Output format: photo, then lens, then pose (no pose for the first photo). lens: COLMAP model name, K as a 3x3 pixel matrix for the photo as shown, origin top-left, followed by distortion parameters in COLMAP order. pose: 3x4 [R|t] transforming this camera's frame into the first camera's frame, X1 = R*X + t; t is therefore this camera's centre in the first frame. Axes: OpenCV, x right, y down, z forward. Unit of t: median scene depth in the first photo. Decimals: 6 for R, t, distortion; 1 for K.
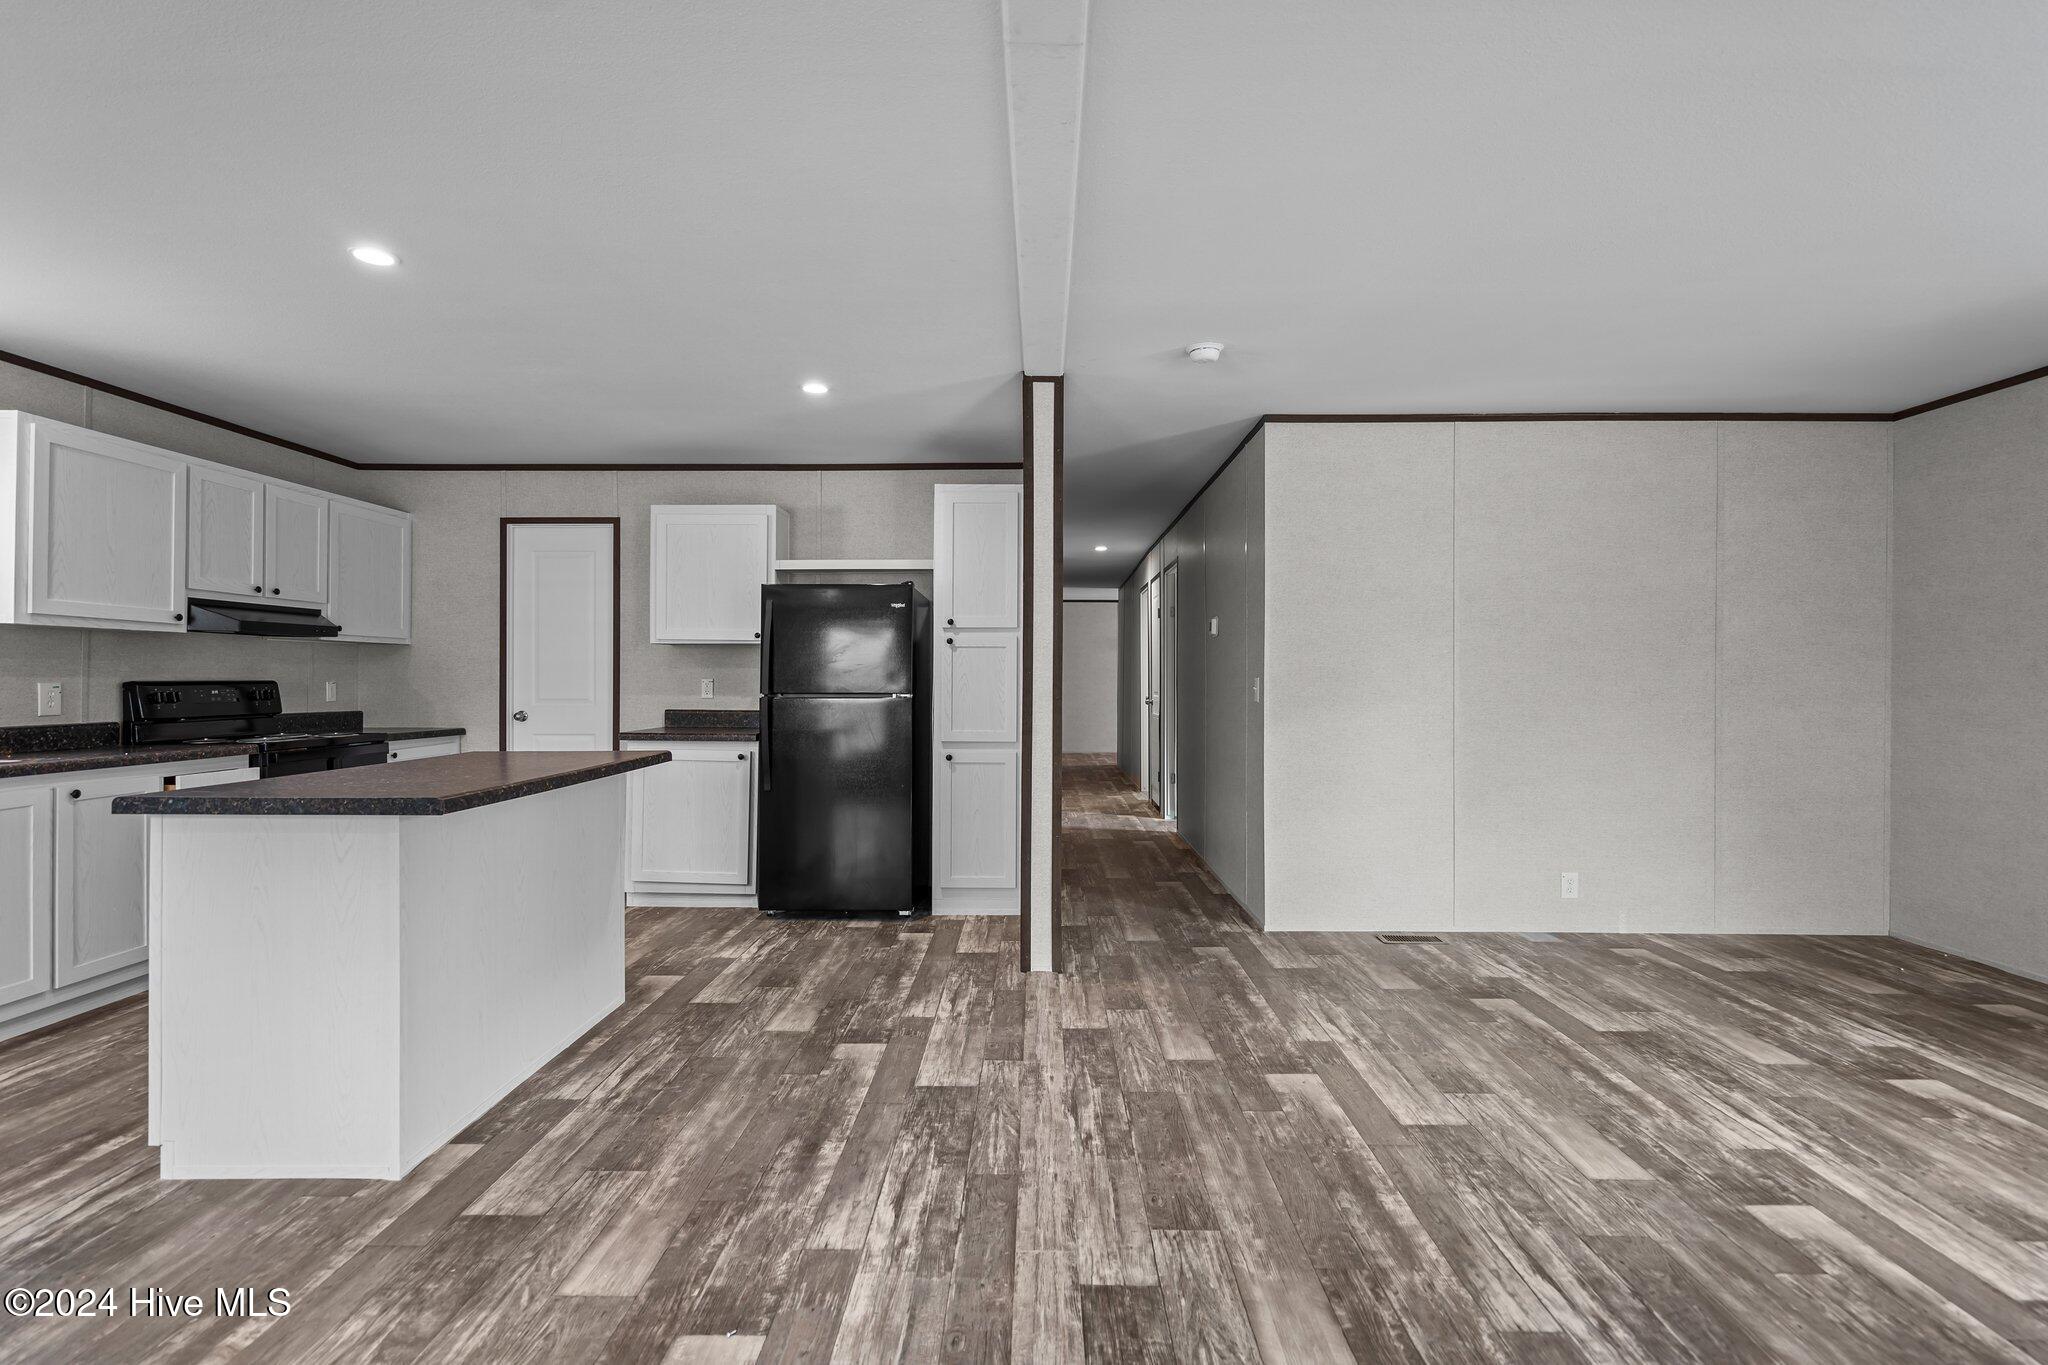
lens RADIAL K [[934.3, 0, 1021.3], [0, 934.3, 696.8], [0, 0, 1]] dist [0.000354, 0.000790]
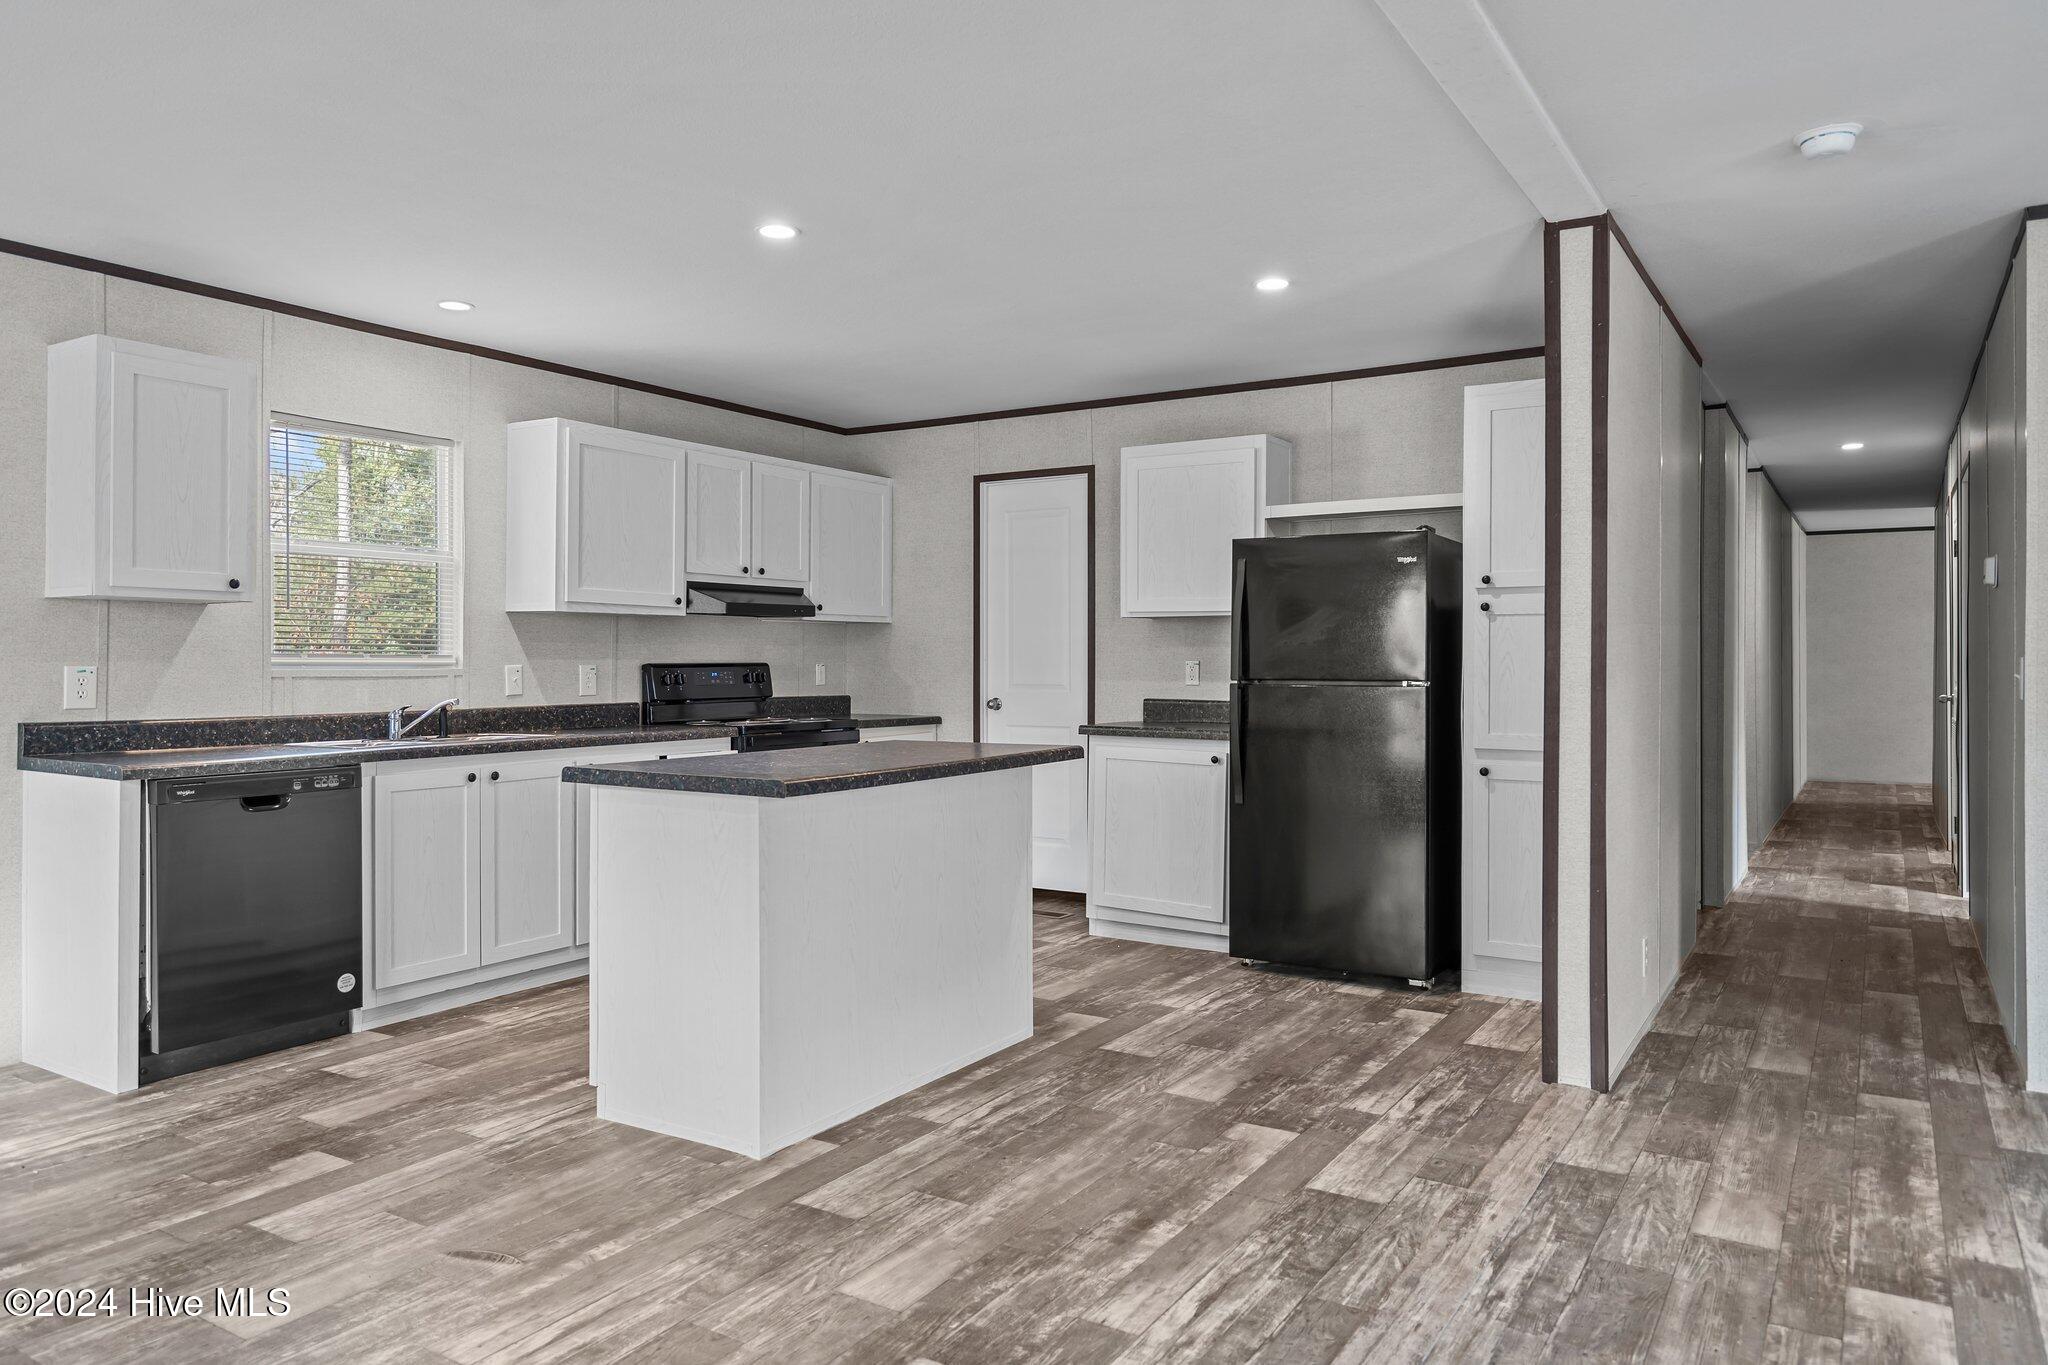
lens RADIAL K [[1325.5, 0, 1040.7], [0, 1325.5, 683.7], [0, 0, 1]] dist [0.009558, -0.005137]
pose [[0.856370, 0.007765, -0.516305, 0.259333], [-0.008709, 0.999962, 0.000594, 0.002224], [0.516290, 0.003988, 0.856405, -0.052227]]
